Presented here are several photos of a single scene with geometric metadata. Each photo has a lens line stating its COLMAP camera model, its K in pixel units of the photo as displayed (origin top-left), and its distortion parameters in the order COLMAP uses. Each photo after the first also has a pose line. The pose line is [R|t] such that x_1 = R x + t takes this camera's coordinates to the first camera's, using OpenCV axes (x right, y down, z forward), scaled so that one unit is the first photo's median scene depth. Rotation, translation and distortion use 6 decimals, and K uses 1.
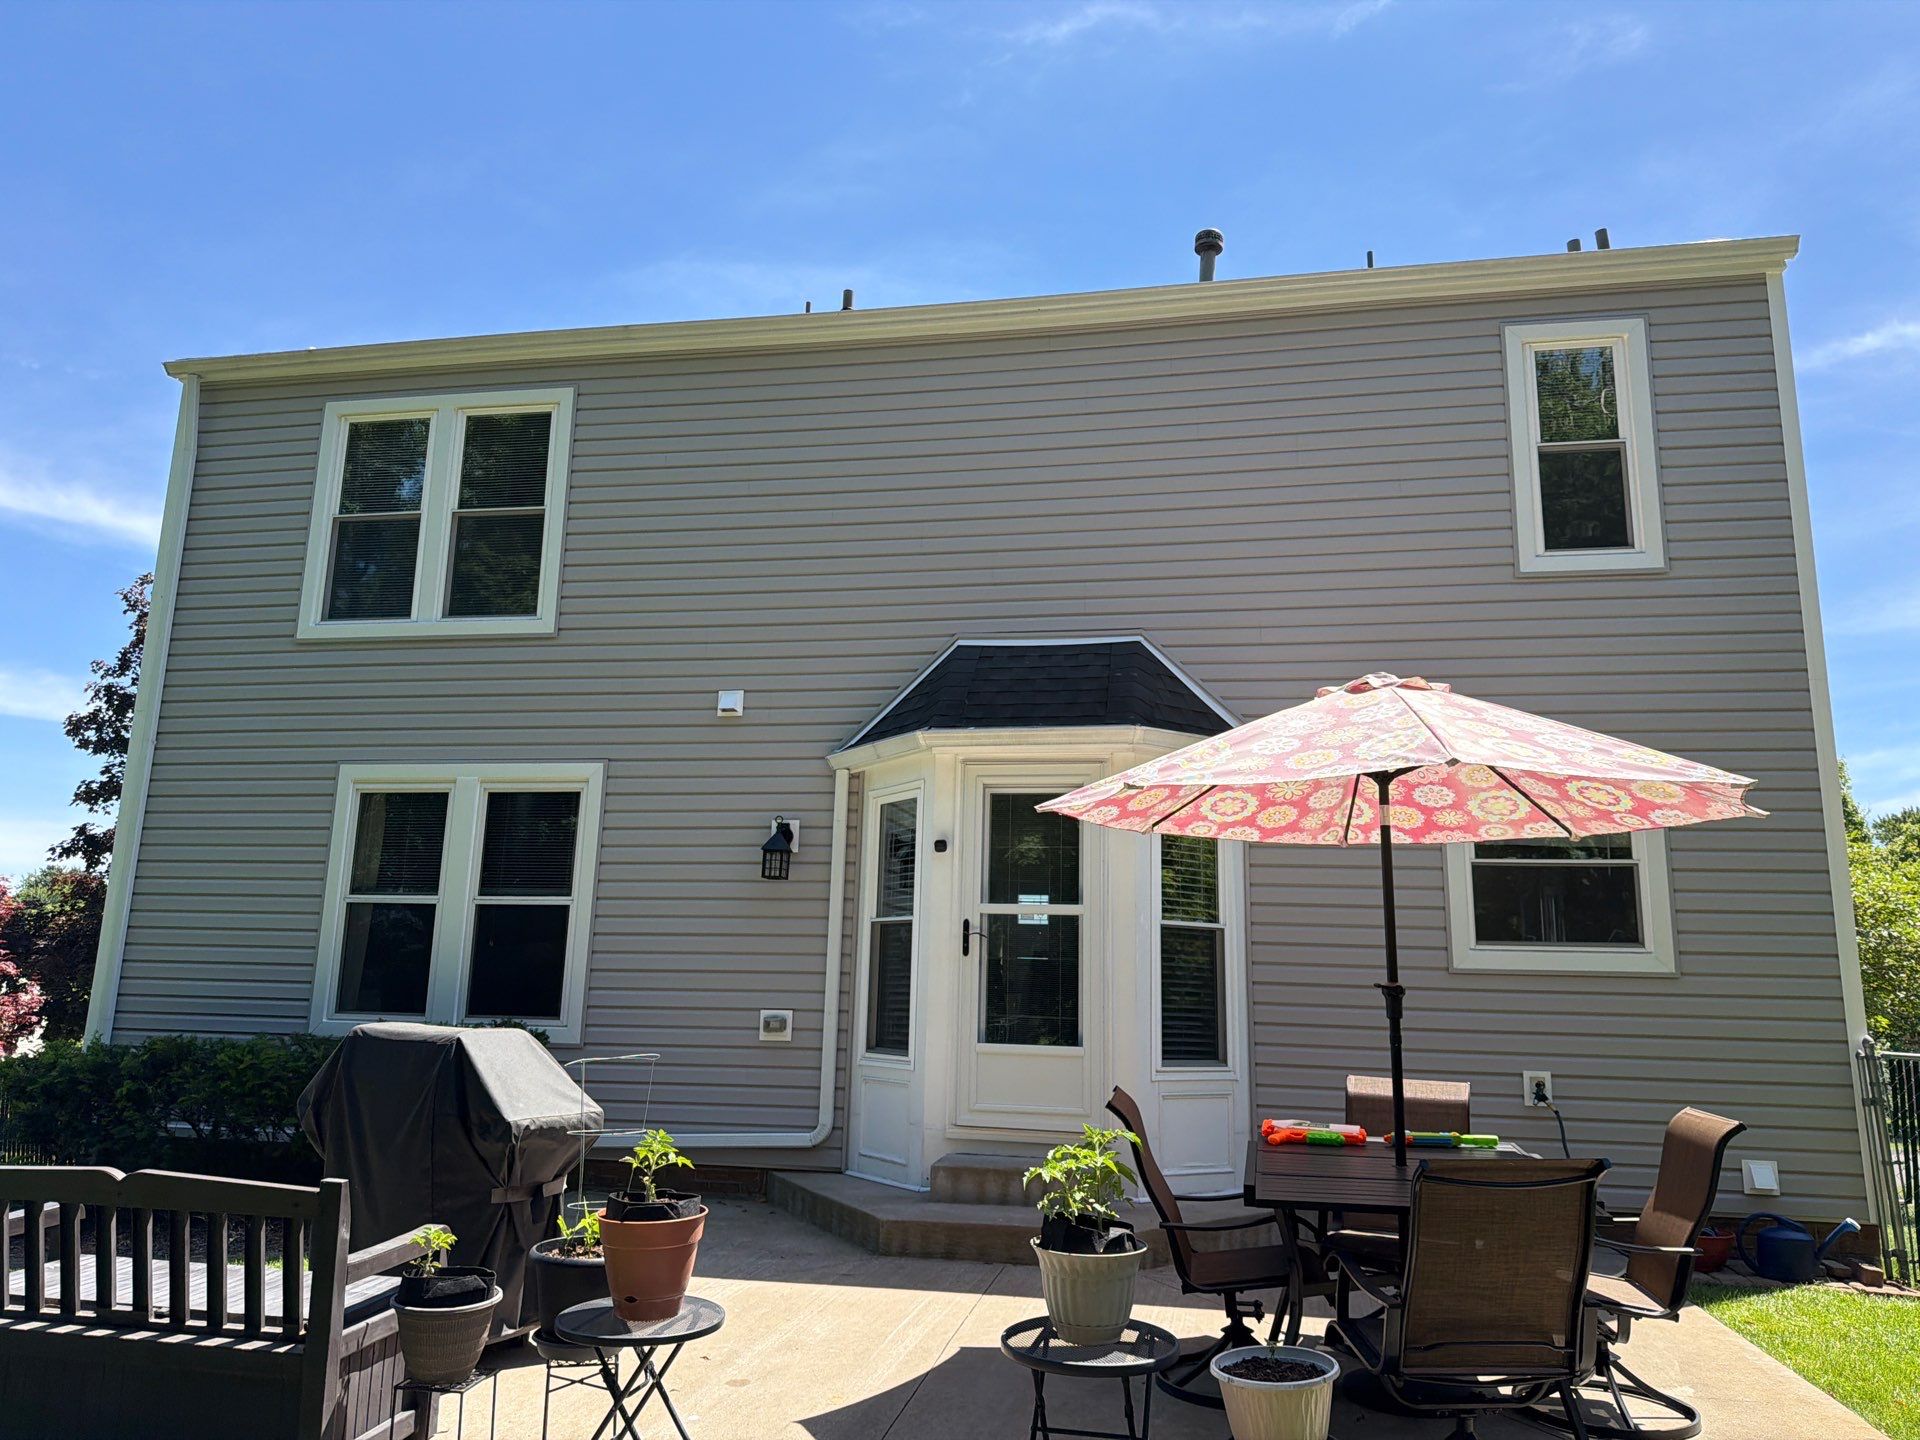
lens RADIAL K [[1348.7, 0, 960.0], [0, 1348.7, 720.0], [0, 0, 1]] dist [0.099837, -0.149844]
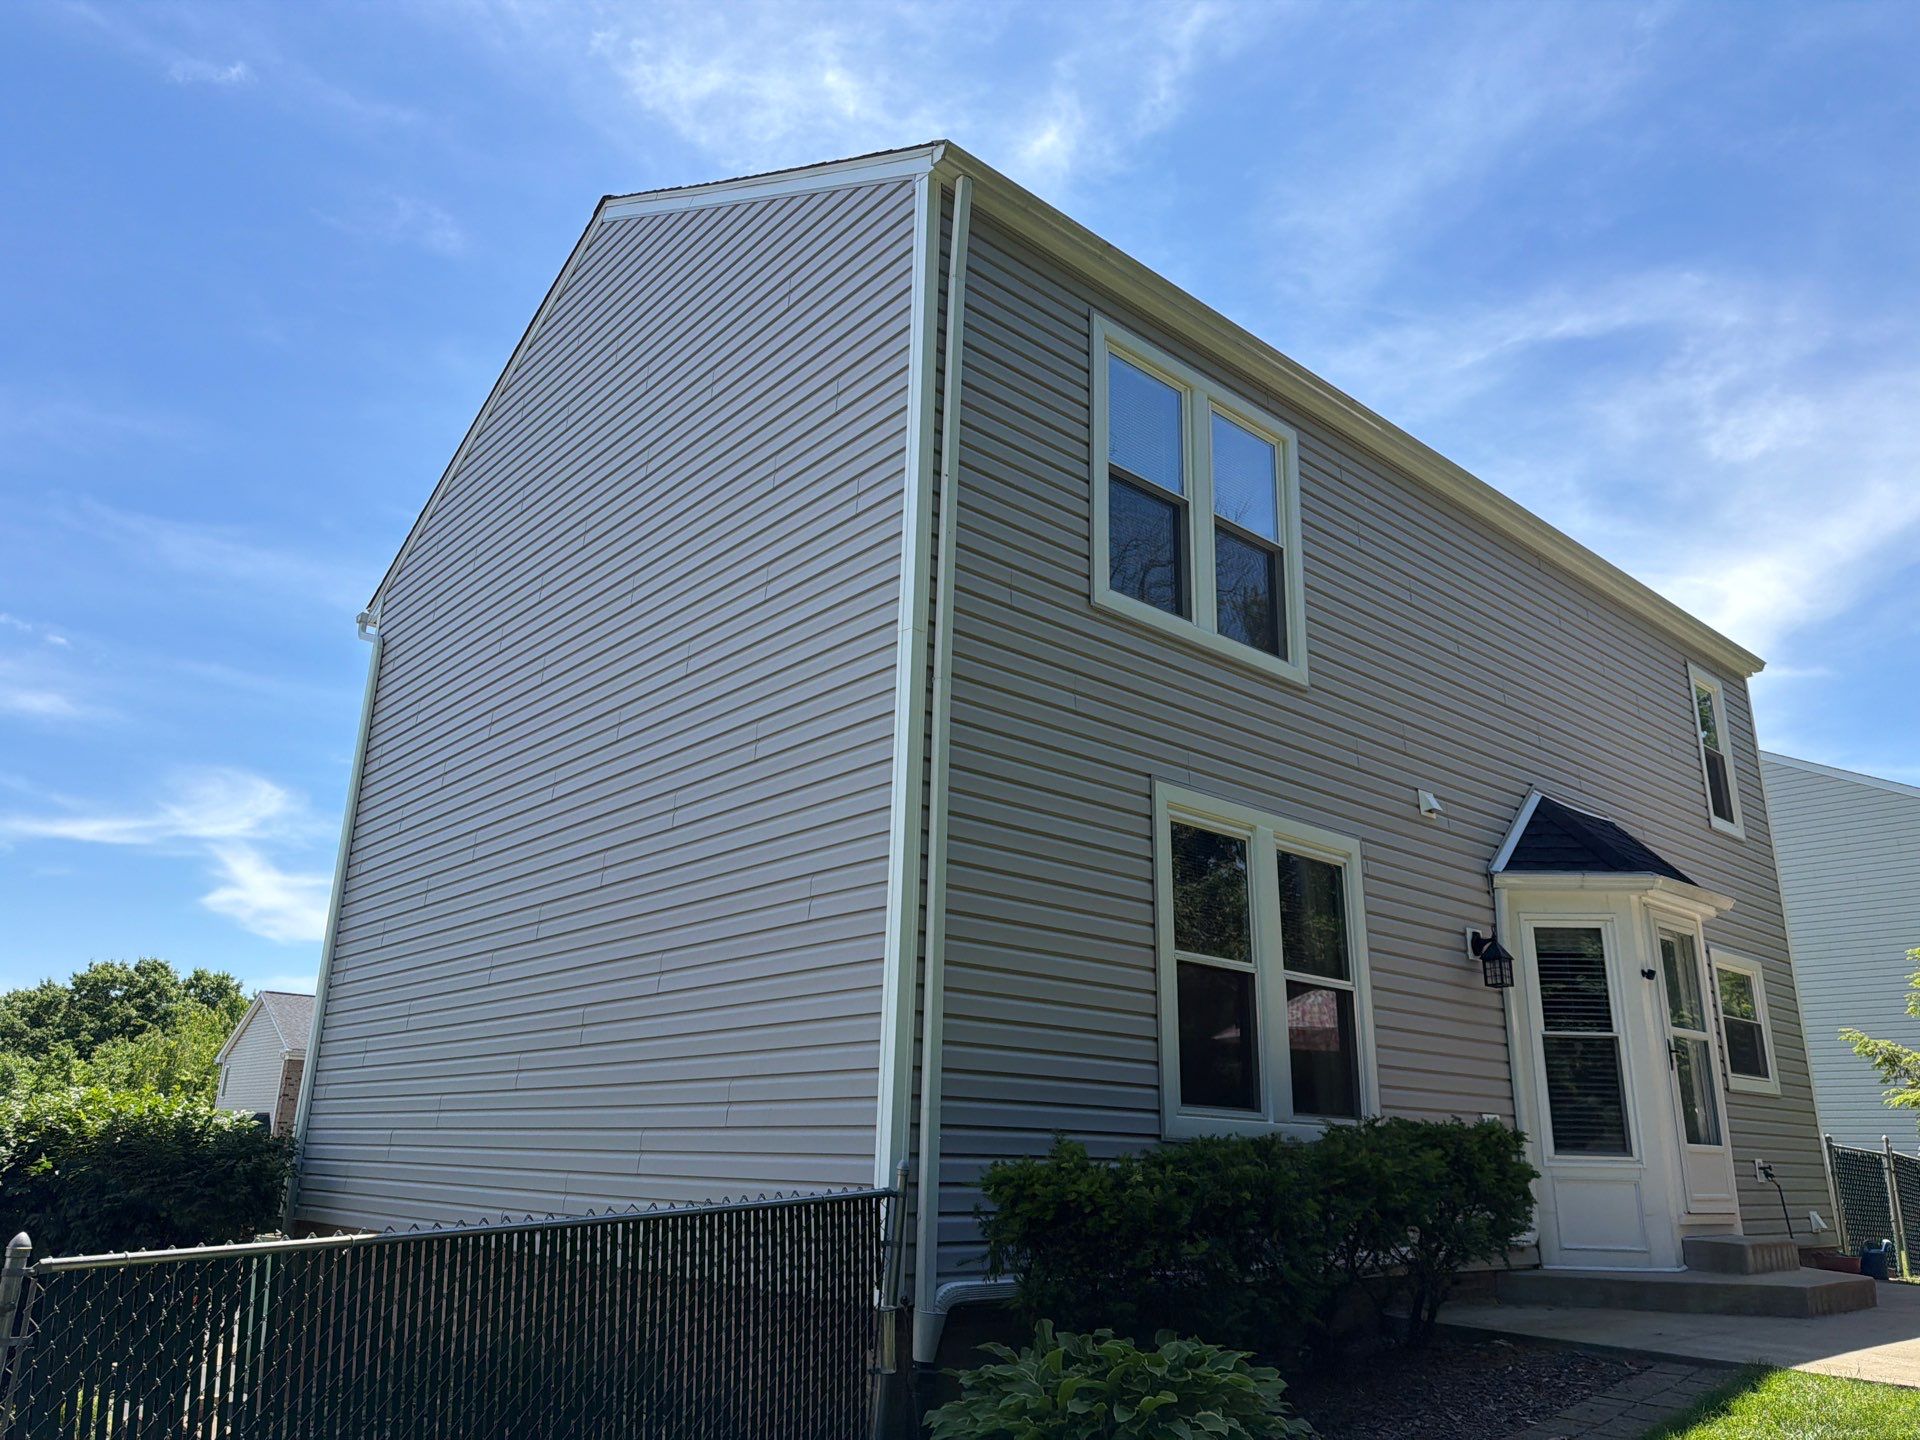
lens RADIAL K [[1348.7, 0, 960.0], [0, 1348.7, 720.0], [0, 0, 1]] dist [0.099837, -0.149844]
pose [[0.617420, 0.227168, 0.753119, -1.142451], [-0.175135, 0.973061, -0.149931, 0.137848], [-0.766890, -0.039327, 0.640572, 0.601291]]
